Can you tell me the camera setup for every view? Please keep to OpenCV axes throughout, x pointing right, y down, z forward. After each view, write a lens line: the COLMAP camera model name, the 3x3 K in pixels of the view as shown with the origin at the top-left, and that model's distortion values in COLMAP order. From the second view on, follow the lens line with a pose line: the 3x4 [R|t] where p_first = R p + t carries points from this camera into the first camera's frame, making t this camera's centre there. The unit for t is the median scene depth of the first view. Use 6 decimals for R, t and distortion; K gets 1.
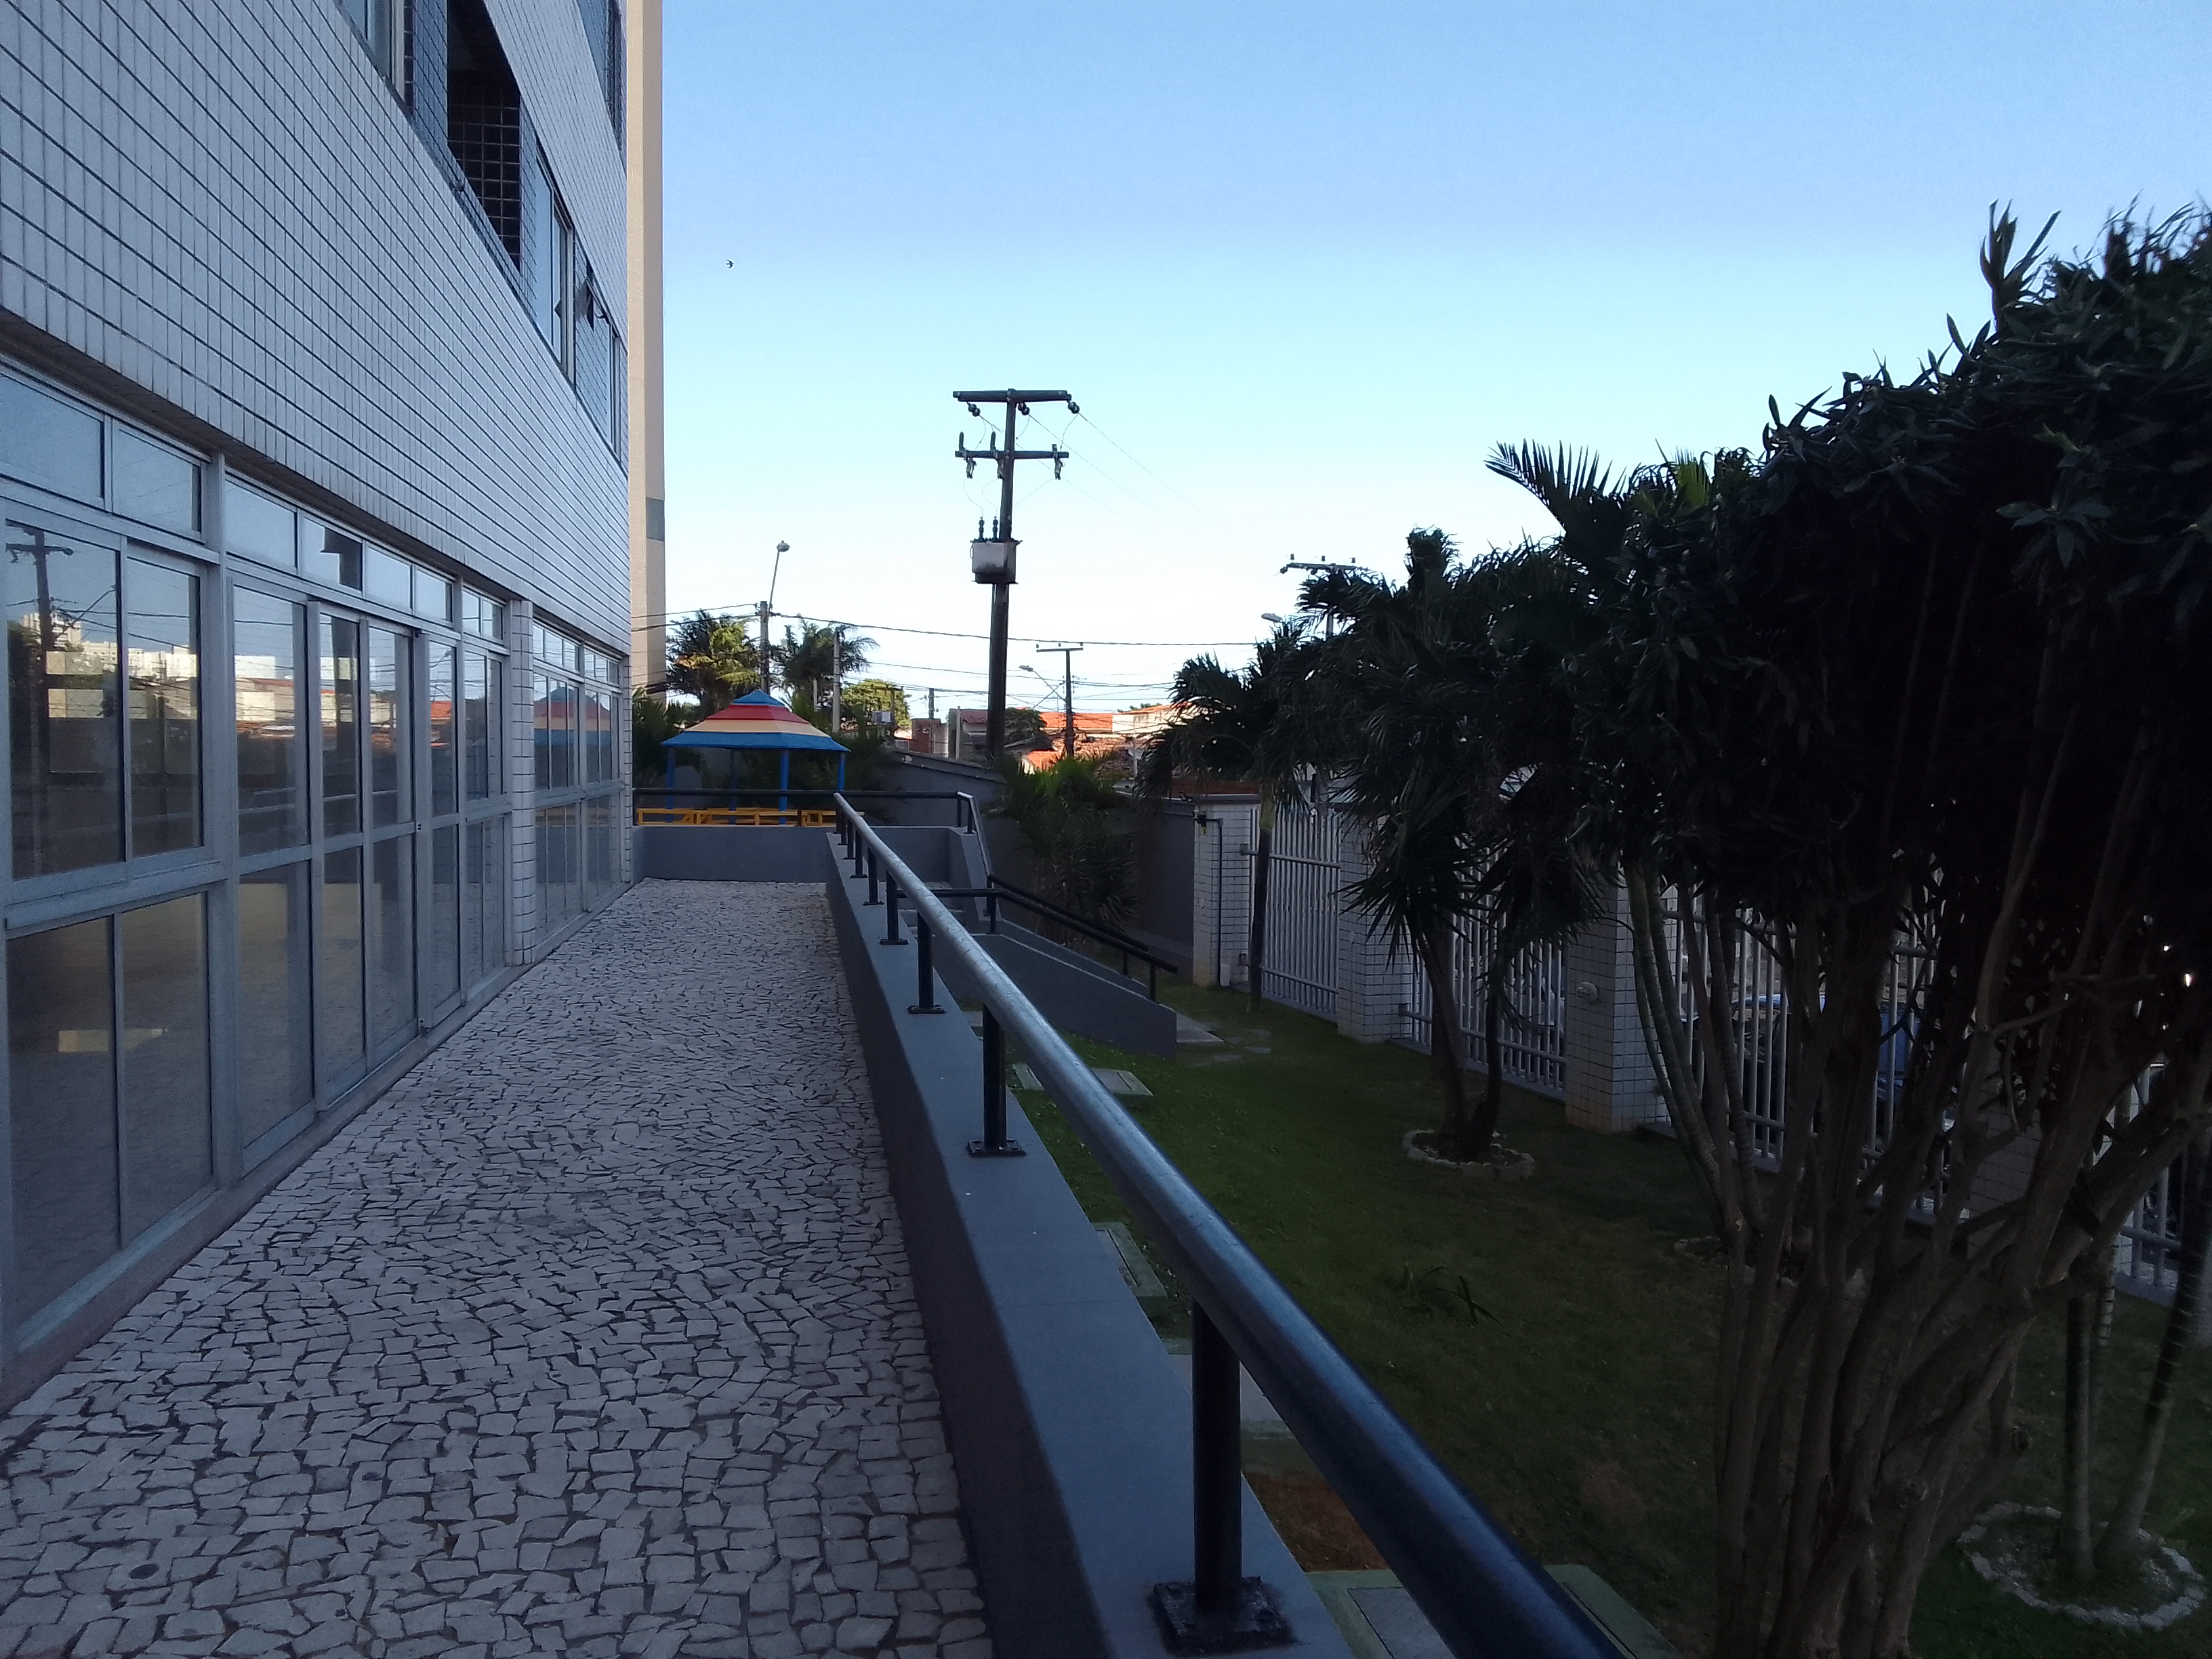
lens RADIAL K [[1520.0, 0, 1106.0], [0, 1520.0, 829.5], [0, 0, 1]] dist [-0.005536, -0.054569]
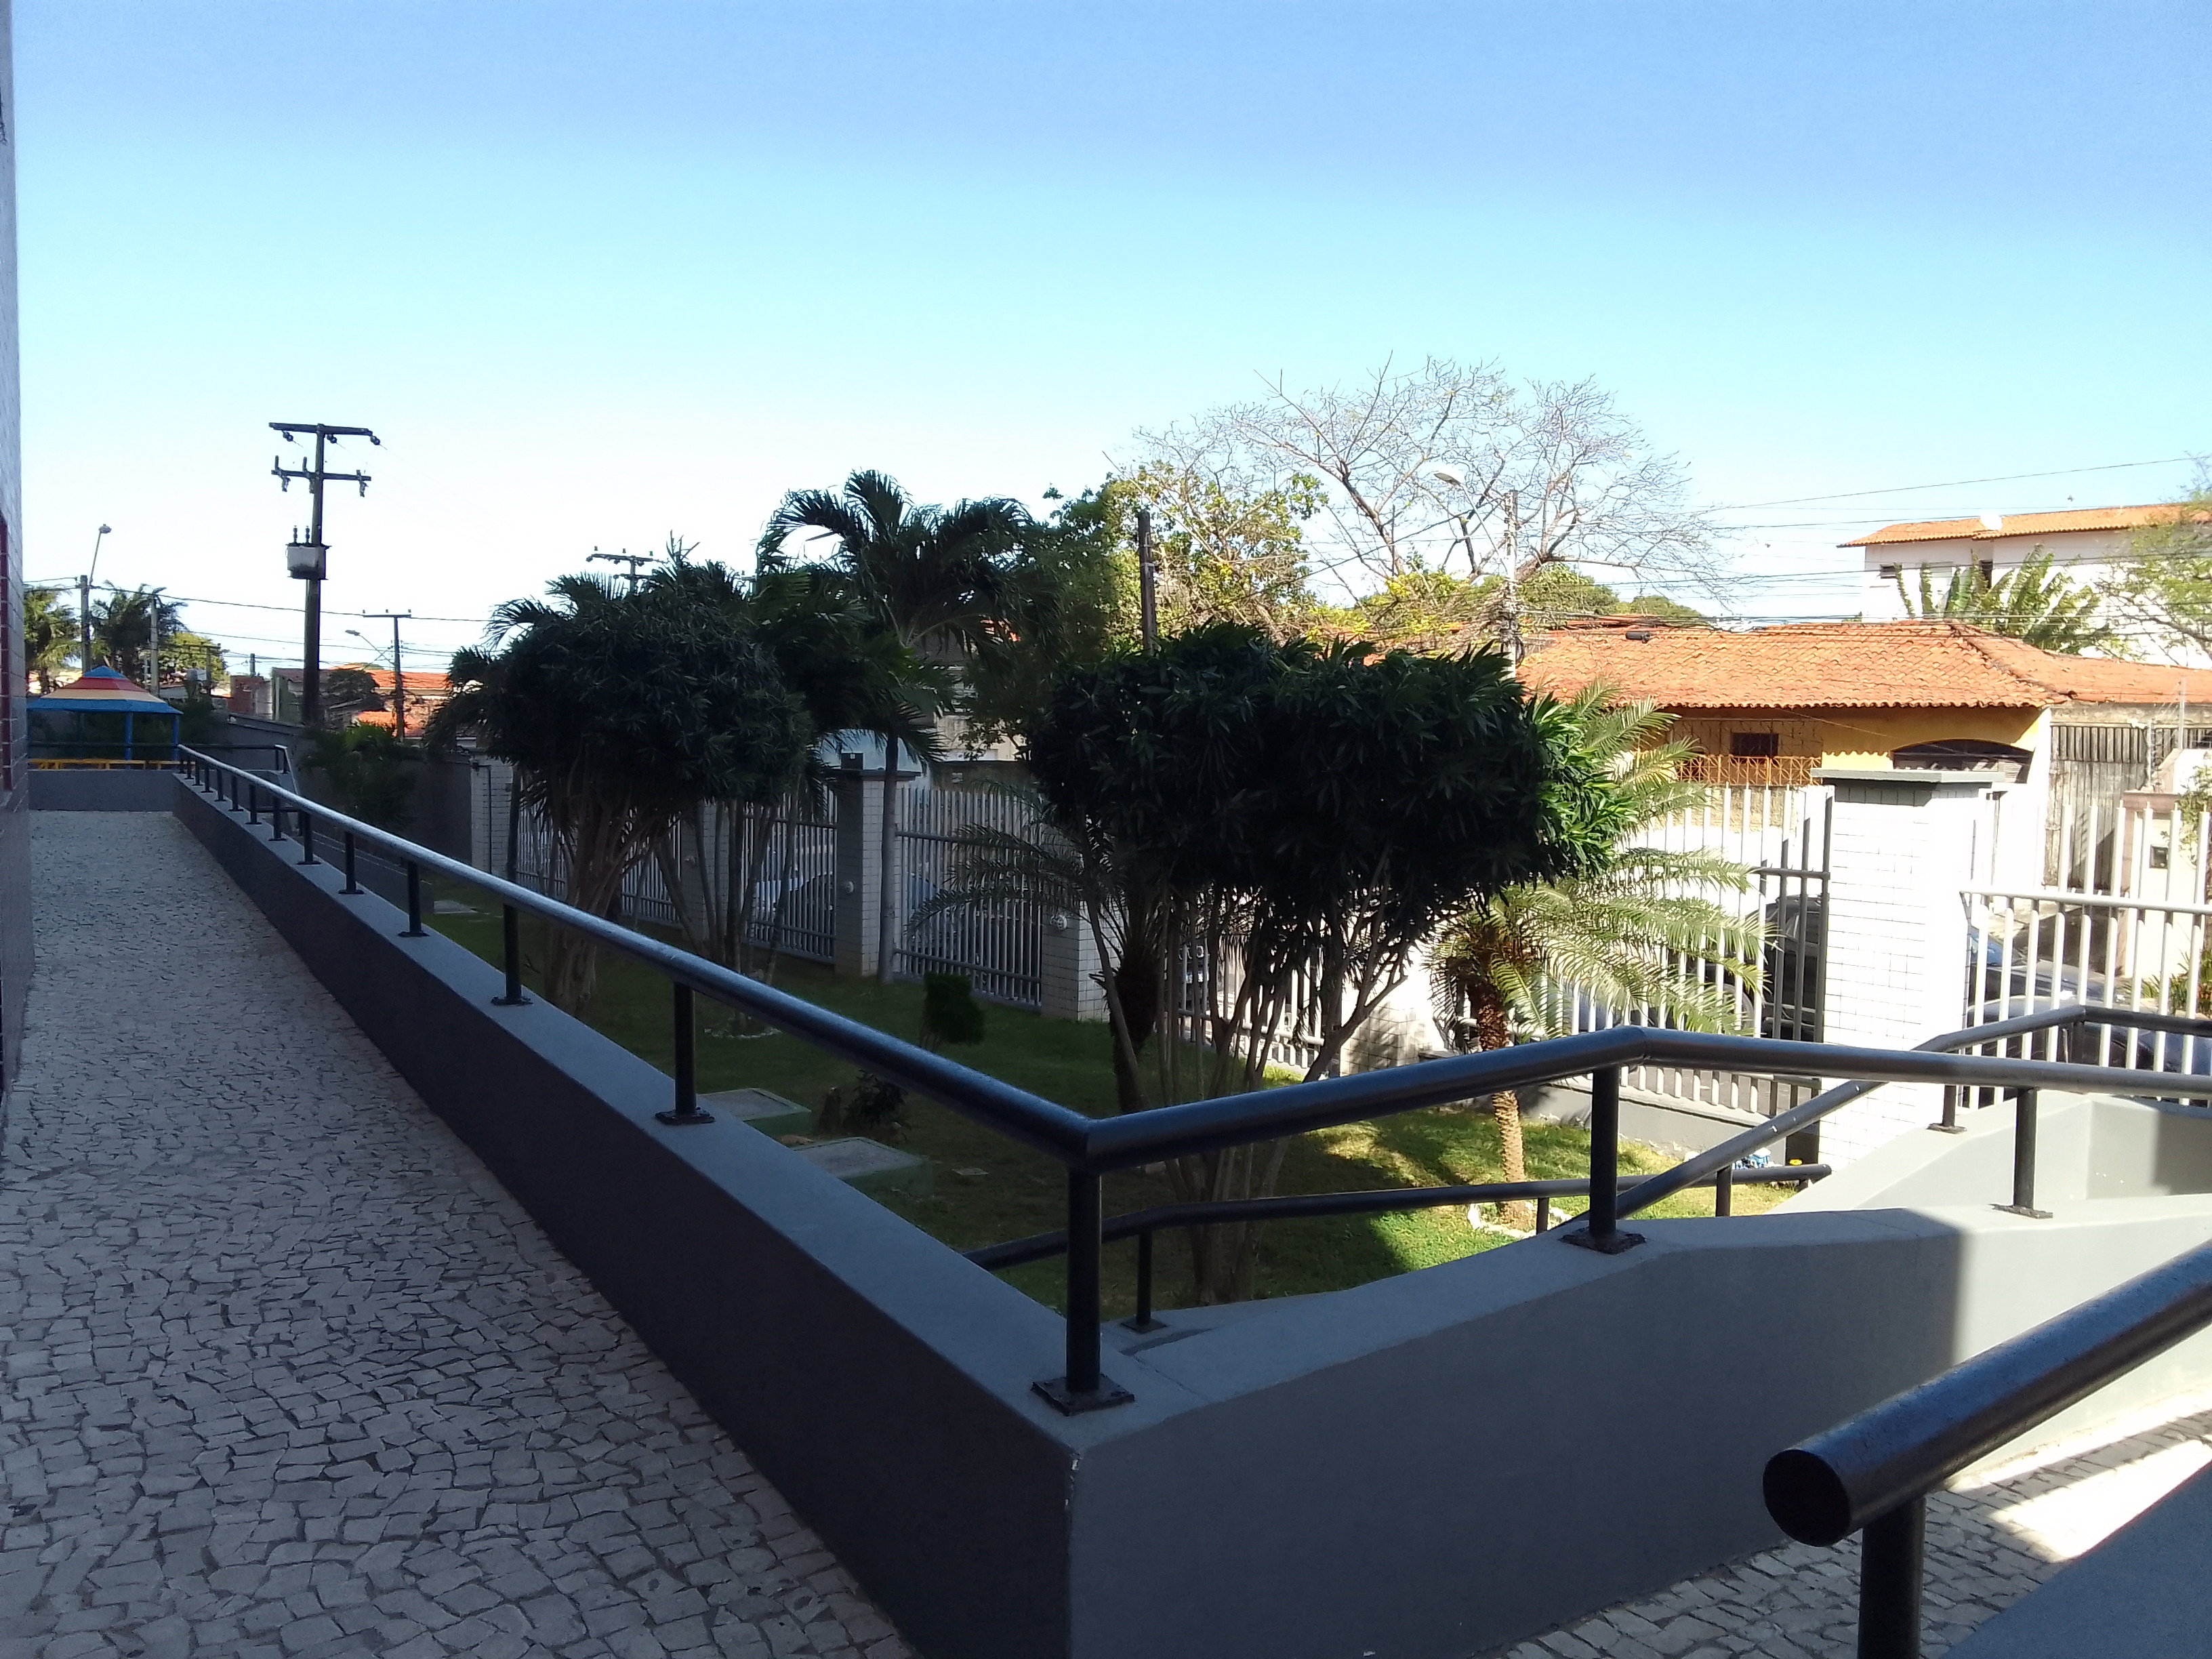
lens RADIAL K [[1520.0, 0, 1106.0], [0, 1520.0, 829.5], [0, 0, 1]] dist [-0.005536, -0.054569]
pose [[0.921442, -0.019248, 0.388038, 0.044652], [0.009487, 0.999589, 0.027055, 0.015616], [-0.388400, -0.021248, 0.921246, -0.392088]]
